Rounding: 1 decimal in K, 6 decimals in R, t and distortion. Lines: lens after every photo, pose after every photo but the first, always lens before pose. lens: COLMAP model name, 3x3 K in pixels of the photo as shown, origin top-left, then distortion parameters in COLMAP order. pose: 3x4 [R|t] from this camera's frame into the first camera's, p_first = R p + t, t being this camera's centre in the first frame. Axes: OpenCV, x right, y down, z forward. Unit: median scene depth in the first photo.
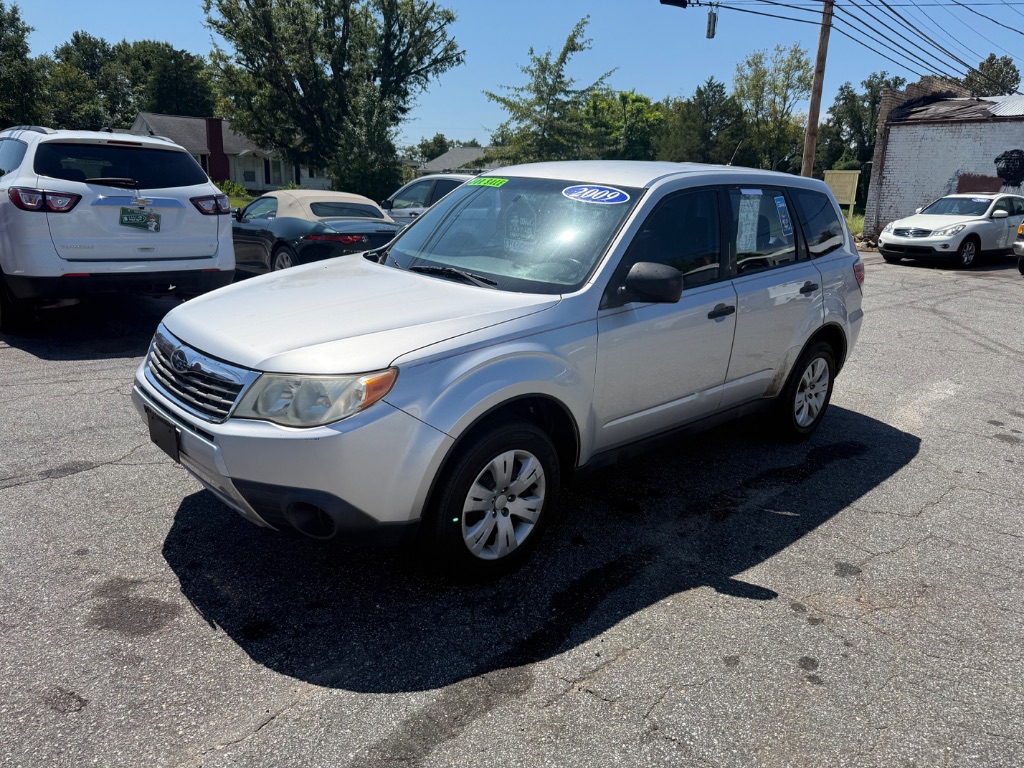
lens RADIAL K [[726.4, 0, 490.1], [0, 726.4, 387.1], [0, 0, 1]] dist [-0.002011, -0.007920]
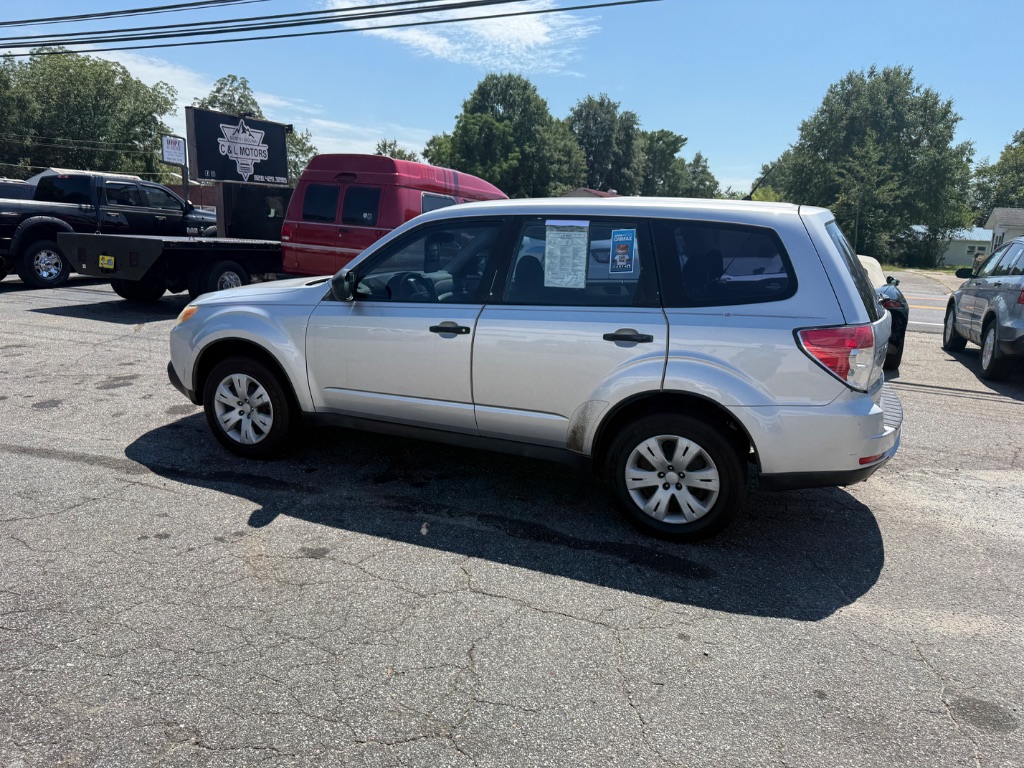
lens RADIAL K [[729.8, 0, 518.4], [0, 729.8, 381.1], [0, 0, 1]] dist [-0.000330, -0.011656]
pose [[0.424244, 0.182320, -0.887004, 0.269716], [-0.261073, 0.962556, 0.072981, -0.027589], [0.867097, 0.200611, 0.455958, 0.123306]]
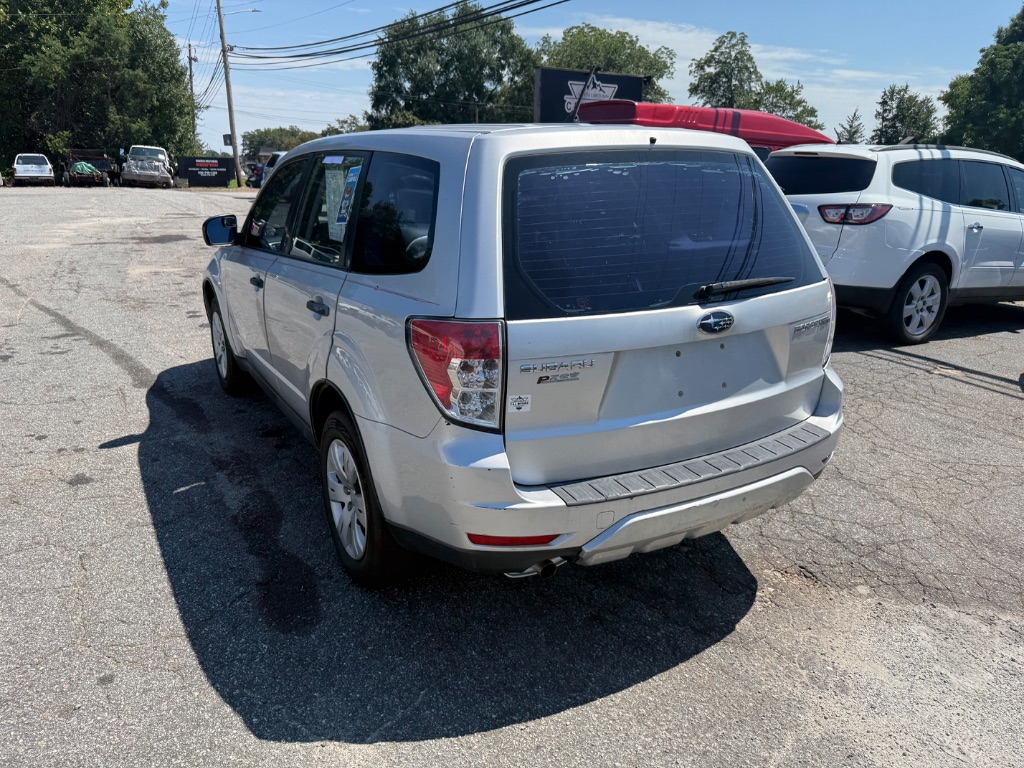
lens RADIAL K [[754.4, 0, 510.3], [0, 754.4, 353.8], [0, 0, 1]] dist [0.006629, -0.008625]
pose [[-0.212208, 0.205239, -0.955429, 0.251408], [-0.282995, 0.922896, 0.261106, -0.075663], [0.935351, 0.325790, -0.137764, 0.300398]]
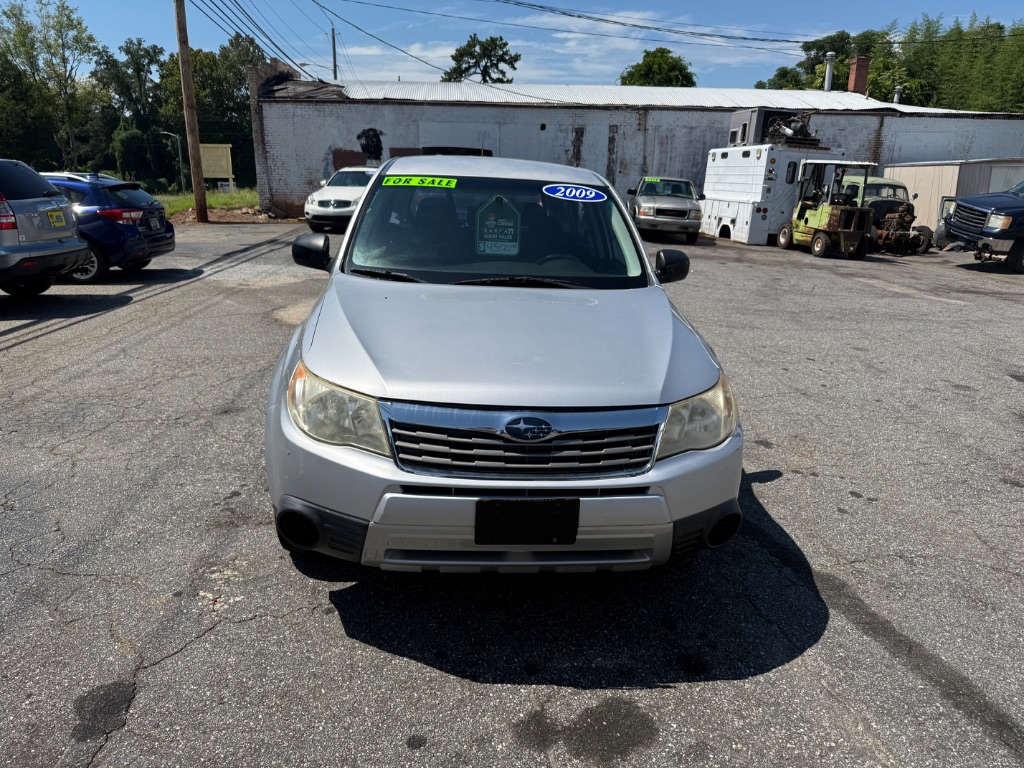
lens RADIAL K [[741.7, 0, 513.7], [0, 741.7, 393.7], [0, 0, 1]] dist [-0.002325, -0.012157]
pose [[0.605632, -0.247405, 0.756307, -0.158834], [0.216114, 0.965855, 0.142894, -0.029476], [-0.765836, 0.076907, 0.638421, 0.073458]]
